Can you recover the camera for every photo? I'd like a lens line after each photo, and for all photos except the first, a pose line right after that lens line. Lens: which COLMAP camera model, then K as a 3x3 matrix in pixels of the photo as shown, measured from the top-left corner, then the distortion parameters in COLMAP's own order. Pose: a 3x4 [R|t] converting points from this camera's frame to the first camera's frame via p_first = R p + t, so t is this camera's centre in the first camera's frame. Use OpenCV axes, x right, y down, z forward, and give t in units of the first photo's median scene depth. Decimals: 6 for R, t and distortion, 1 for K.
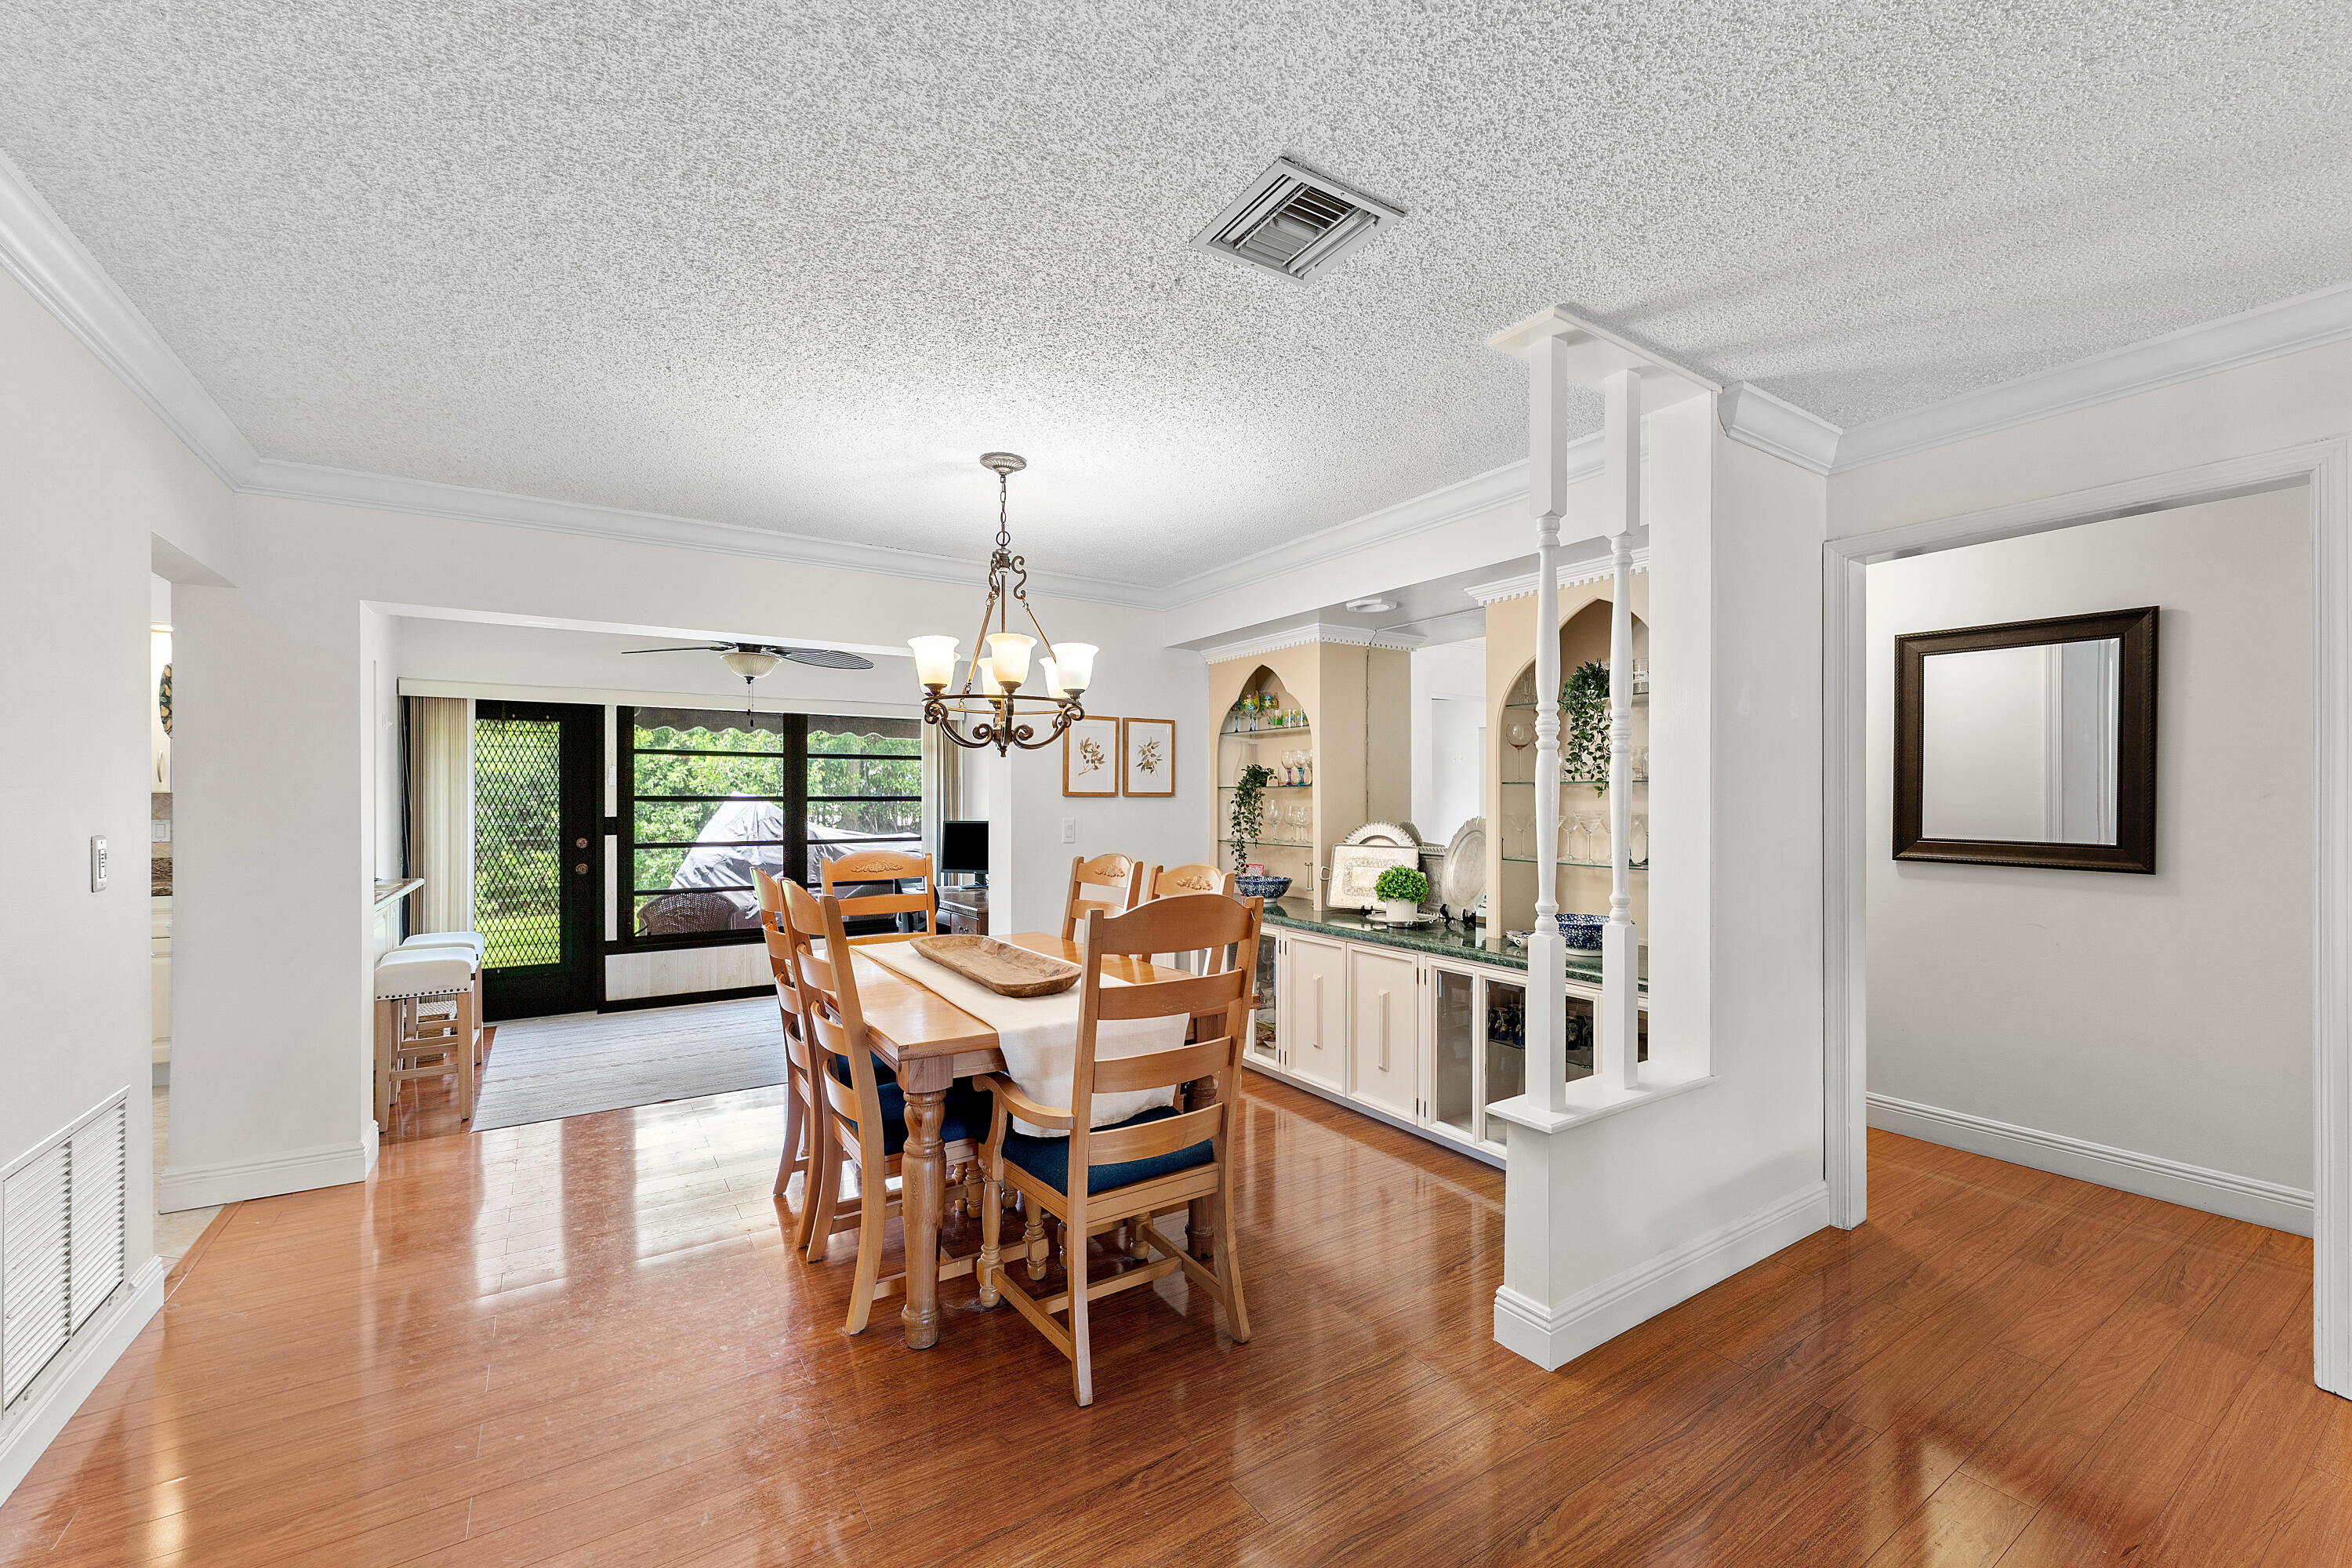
lens RADIAL K [[972.7, 0, 1182.9], [0, 972.7, 796.3], [0, 0, 1]] dist [0.000793, 0.000069]
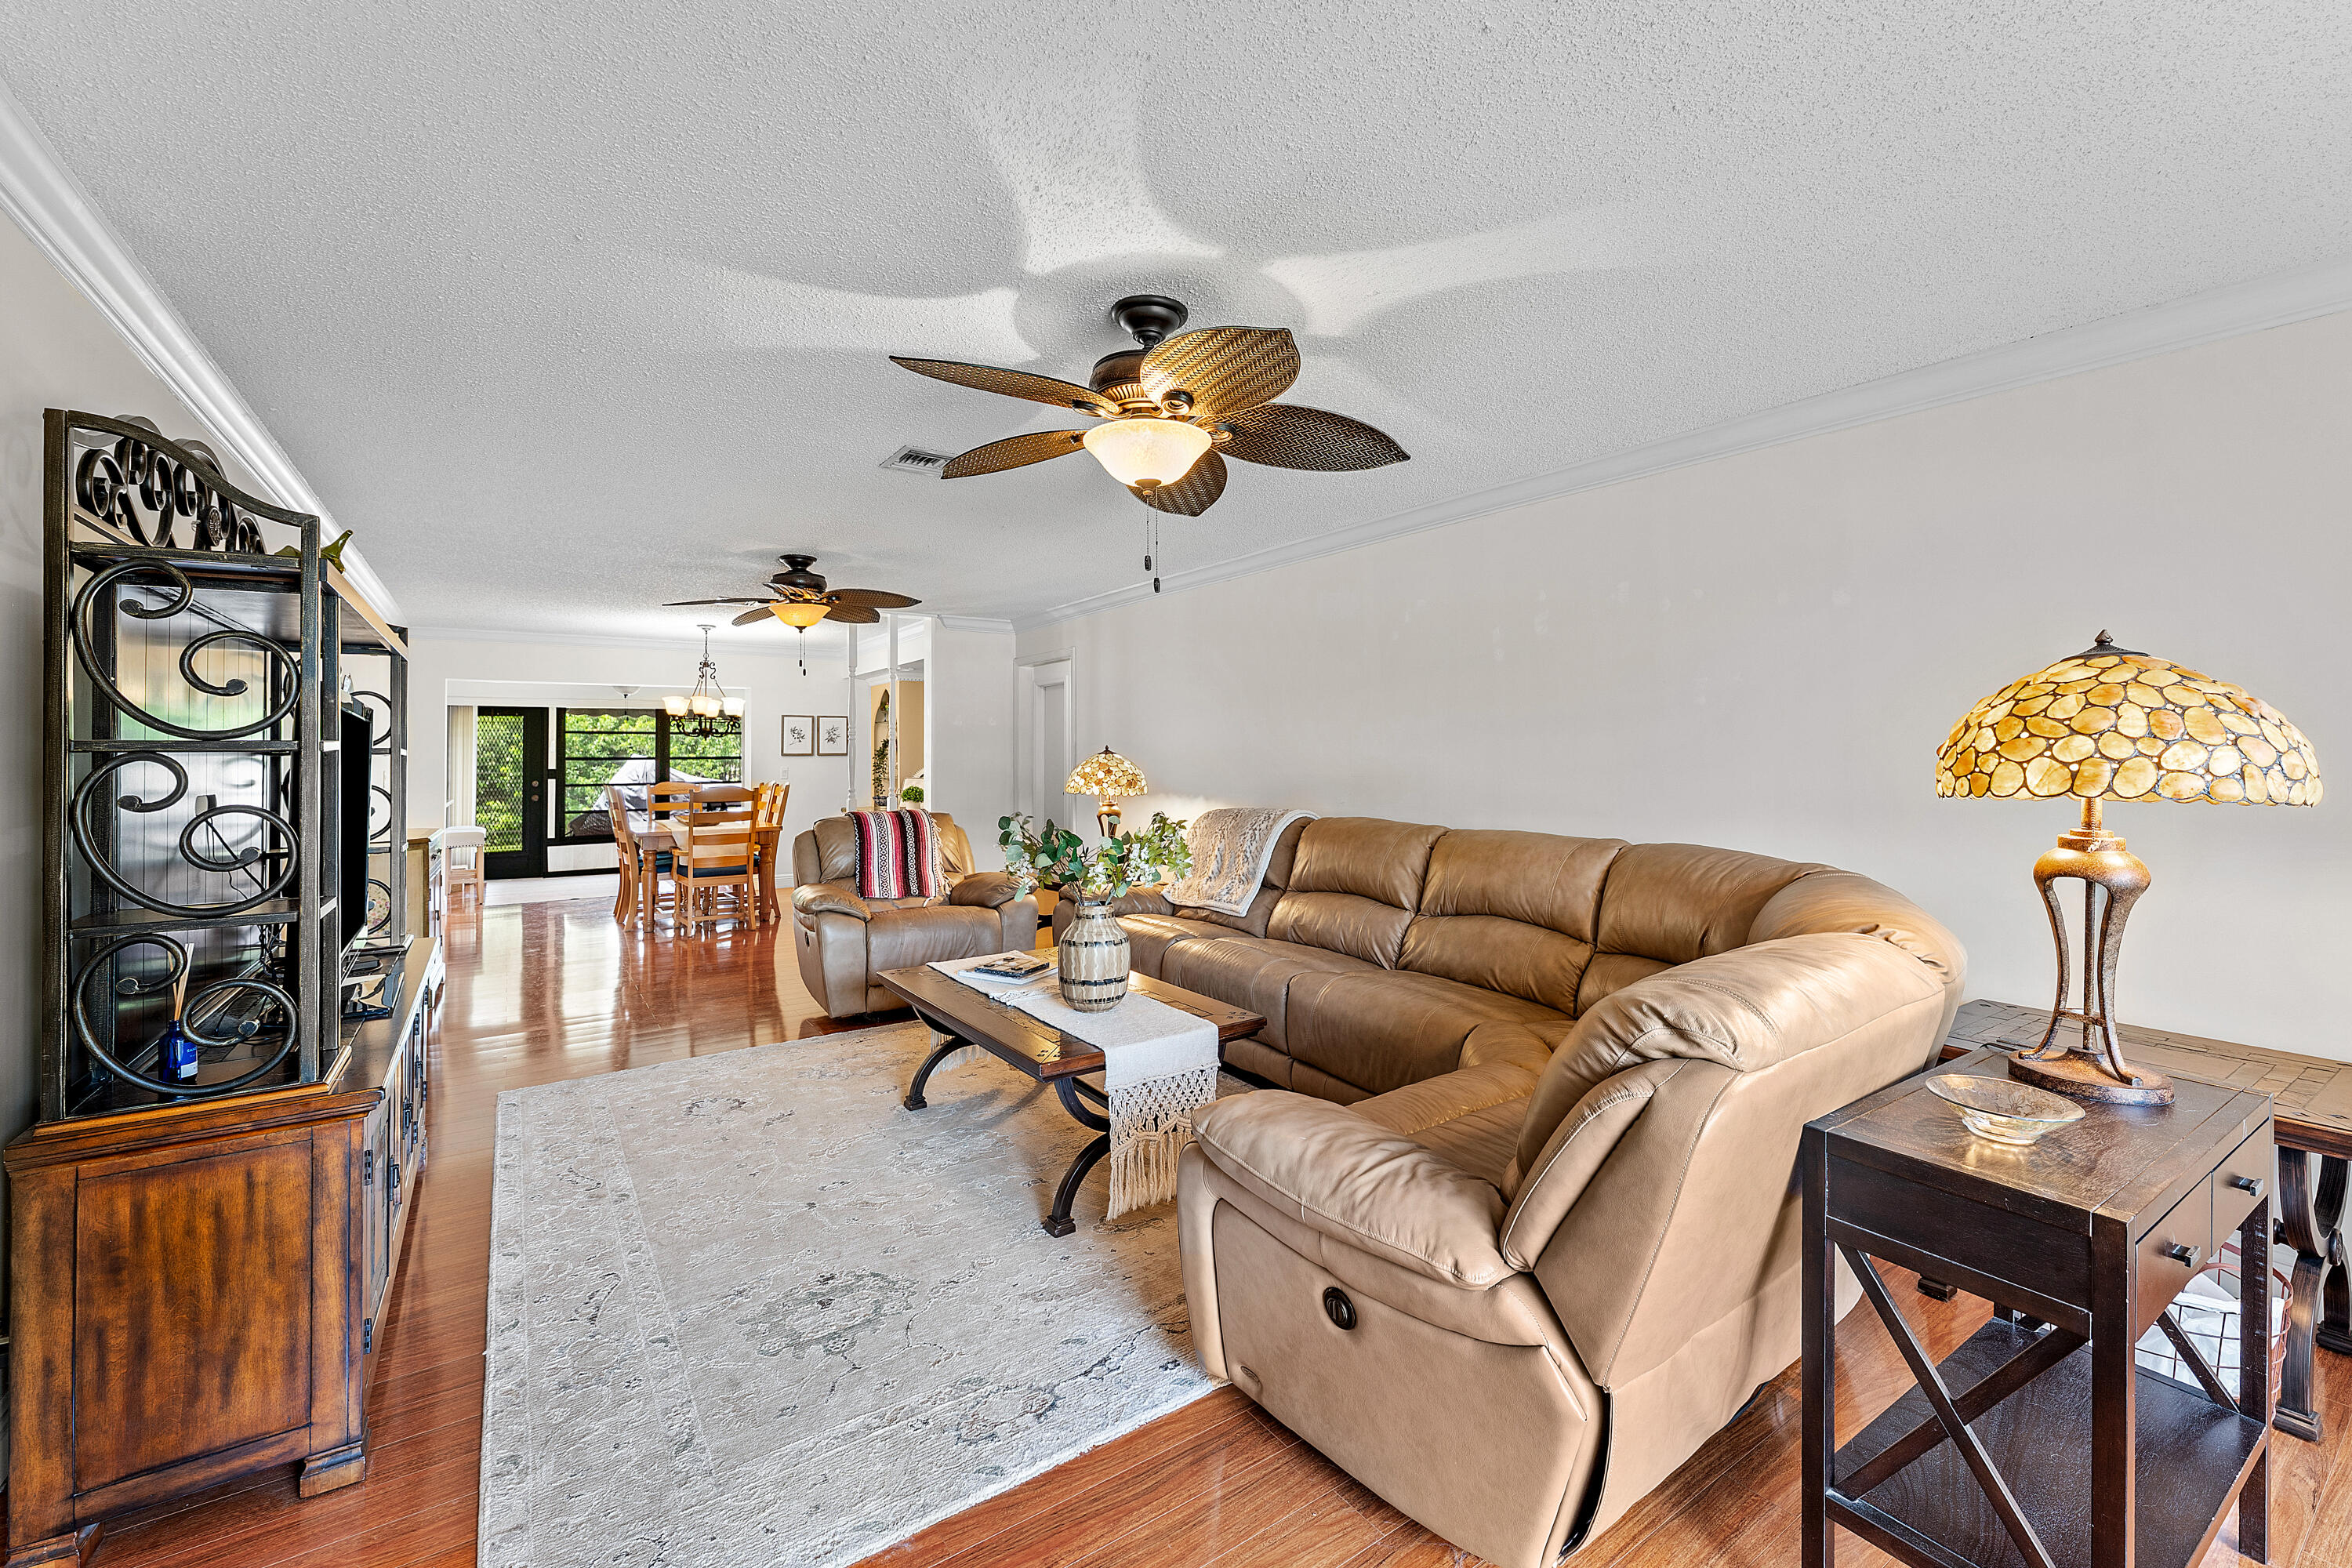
lens RADIAL K [[972.7, 0, 1173.8], [0, 972.7, 731.5], [0, 0, 1]] dist [0.000793, 0.000069]
pose [[0.999601, -0.004588, 0.027866, 0.501787], [0.005188, 0.999755, -0.021517, -0.002278], [-0.027760, 0.021653, 0.999380, -0.814025]]
